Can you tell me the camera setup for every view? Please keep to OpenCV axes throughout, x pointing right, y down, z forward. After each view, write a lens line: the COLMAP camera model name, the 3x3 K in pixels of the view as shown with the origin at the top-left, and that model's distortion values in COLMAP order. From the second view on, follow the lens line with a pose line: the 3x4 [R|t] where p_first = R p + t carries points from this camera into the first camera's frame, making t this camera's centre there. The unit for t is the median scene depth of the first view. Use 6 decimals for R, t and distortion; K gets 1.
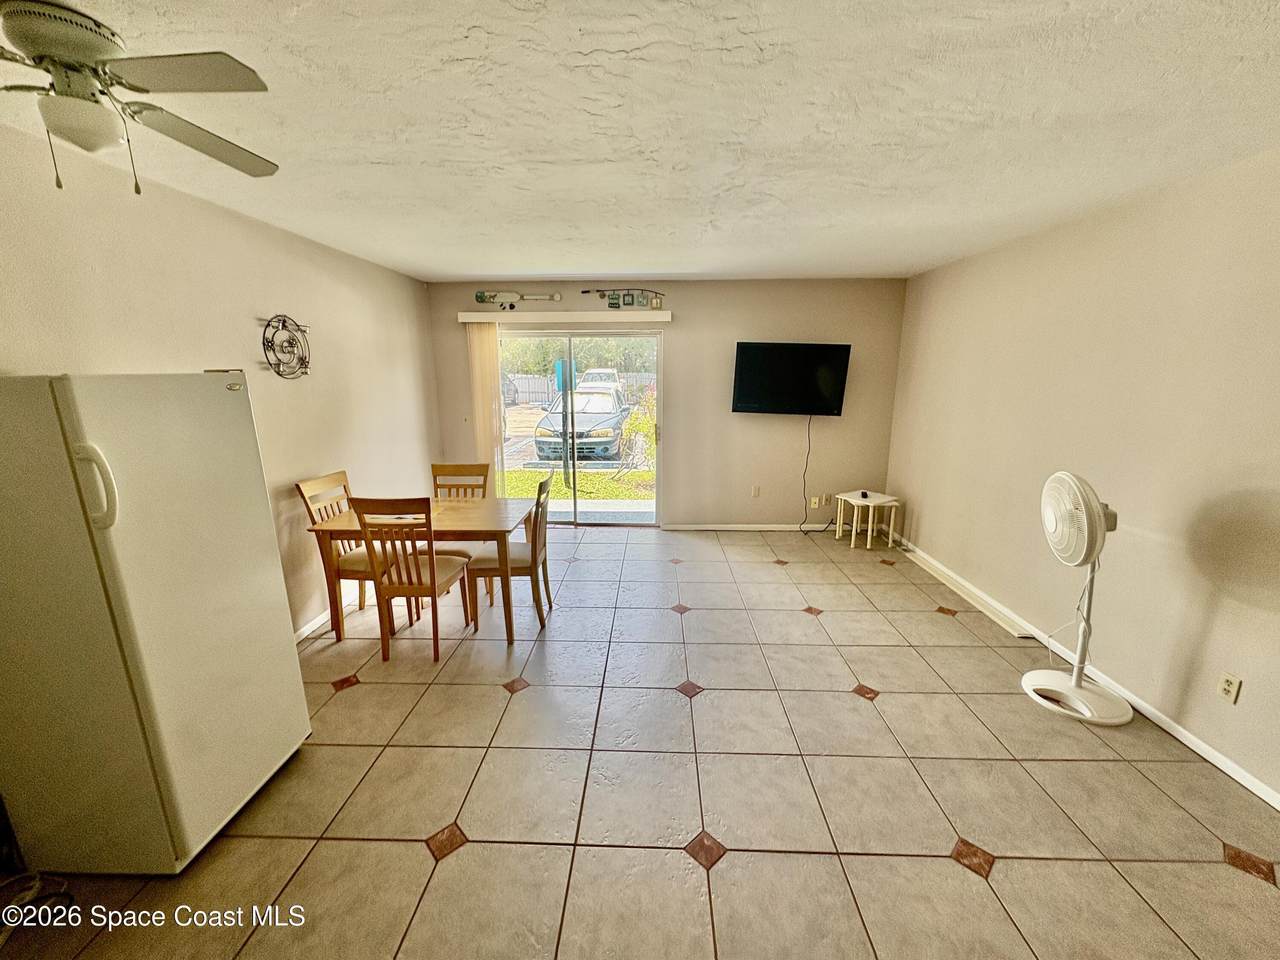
lens RADIAL K [[511.3, 0, 640.0], [0, 511.3, 480.0], [0, 0, 1]] dist [-0.000804, 0.000069]
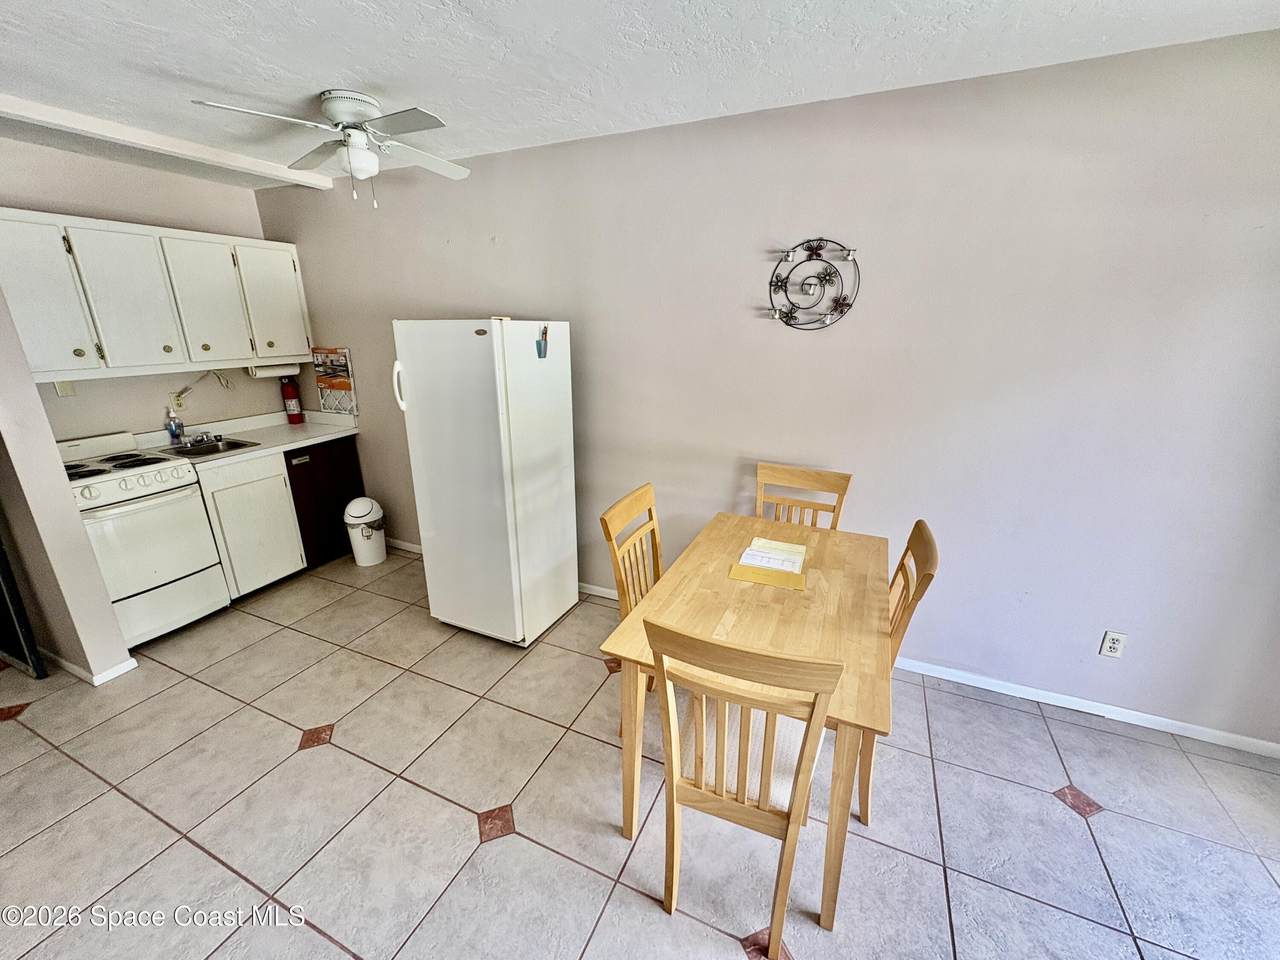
lens RADIAL K [[511.3, 0, 640.0], [0, 511.3, 480.0], [0, 0, 1]] dist [-0.000804, 0.000069]
pose [[-0.379254, 0.285452, -0.880161, 0.120616], [-0.195773, 0.904935, 0.377844, -0.241954], [0.904345, 0.315611, -0.287316, 1.101661]]
